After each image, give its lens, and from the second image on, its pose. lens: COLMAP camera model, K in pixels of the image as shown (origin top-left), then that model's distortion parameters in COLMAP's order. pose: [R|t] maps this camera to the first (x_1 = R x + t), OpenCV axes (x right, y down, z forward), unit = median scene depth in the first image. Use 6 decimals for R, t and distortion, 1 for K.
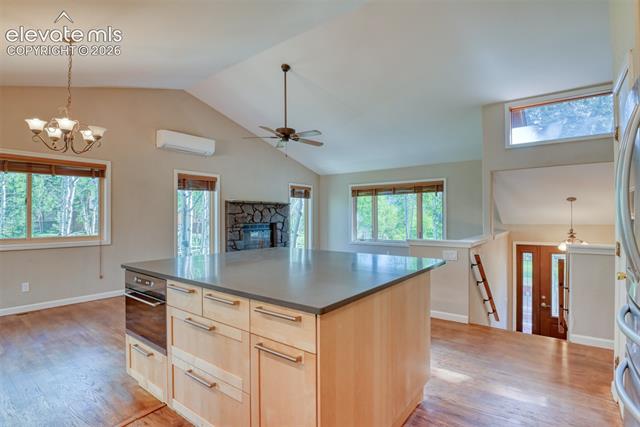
lens RADIAL K [[314.2, 0, 314.5], [0, 314.2, 215.4], [0, 0, 1]] dist [-0.027943, -0.001387]
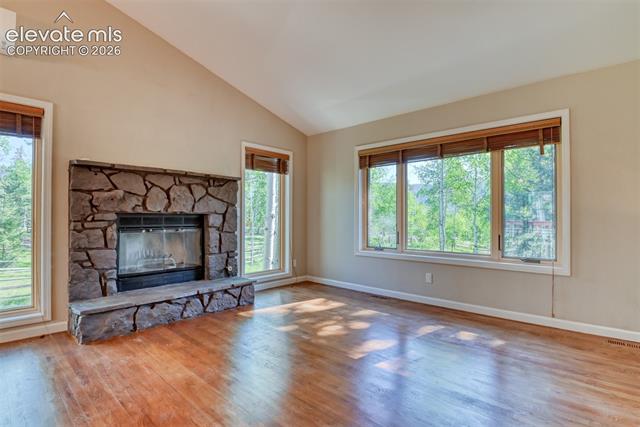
lens RADIAL K [[314.2, 0, 322.5], [0, 314.2, 214.9], [0, 0, 1]] dist [-0.027943, -0.001387]
pose [[0.998107, 0.005285, -0.061267, 0.095415], [-0.005653, 0.999967, -0.005821, 0.026174], [0.061234, 0.006156, 0.998104, 0.488632]]
